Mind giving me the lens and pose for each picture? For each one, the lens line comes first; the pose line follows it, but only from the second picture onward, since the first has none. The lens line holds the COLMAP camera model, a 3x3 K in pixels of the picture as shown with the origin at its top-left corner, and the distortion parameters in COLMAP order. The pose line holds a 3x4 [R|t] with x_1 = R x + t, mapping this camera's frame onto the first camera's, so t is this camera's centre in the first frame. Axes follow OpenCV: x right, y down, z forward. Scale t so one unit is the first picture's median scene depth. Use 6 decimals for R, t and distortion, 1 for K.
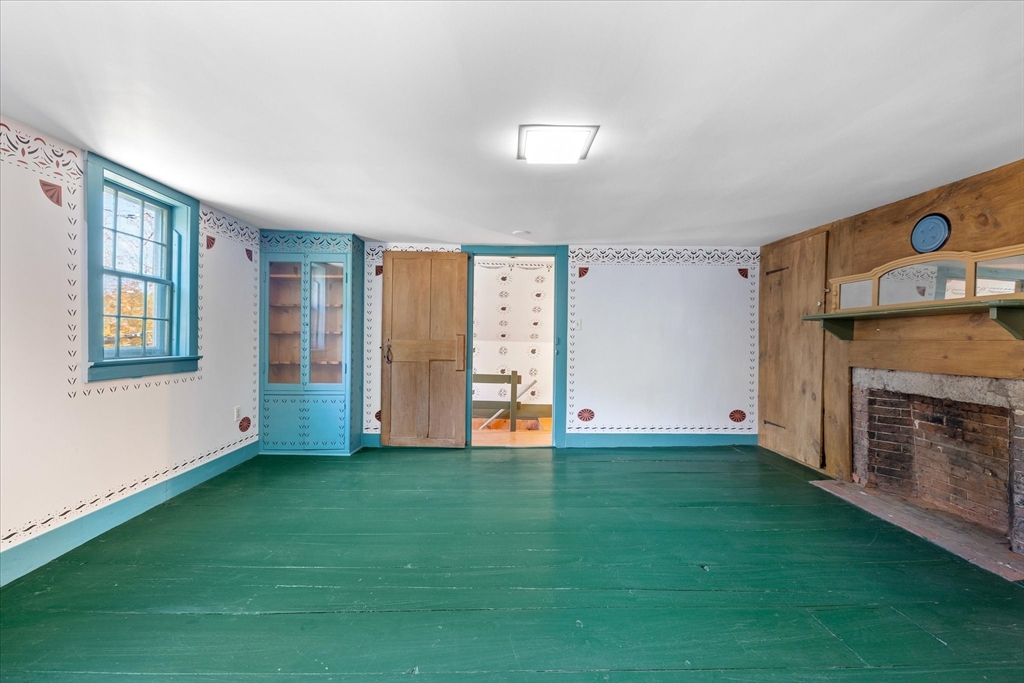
lens RADIAL K [[434.0, 0, 513.8], [0, 434.0, 341.2], [0, 0, 1]] dist [0.005089, -0.000125]
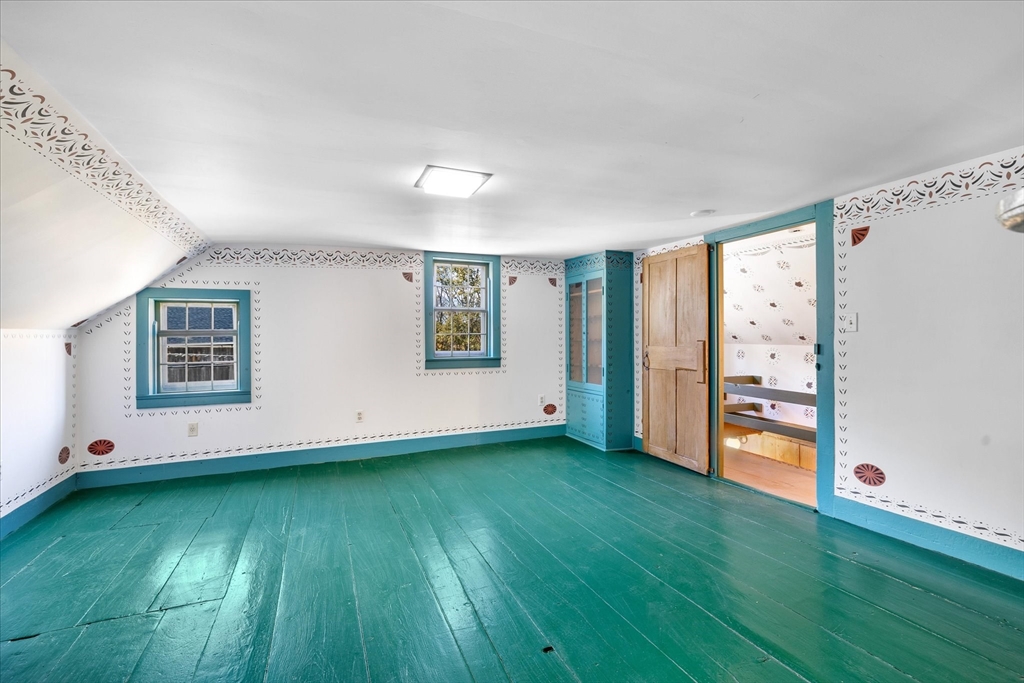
lens RADIAL K [[469.5, 0, 515.0], [0, 469.5, 339.4], [0, 0, 1]] dist [-0.010513, 0.000646]
pose [[0.365850, -0.008402, -0.930636, 0.601785], [0.001334, 0.999963, -0.008503, -0.010382], [0.930673, 0.001869, 0.365848, 0.324801]]
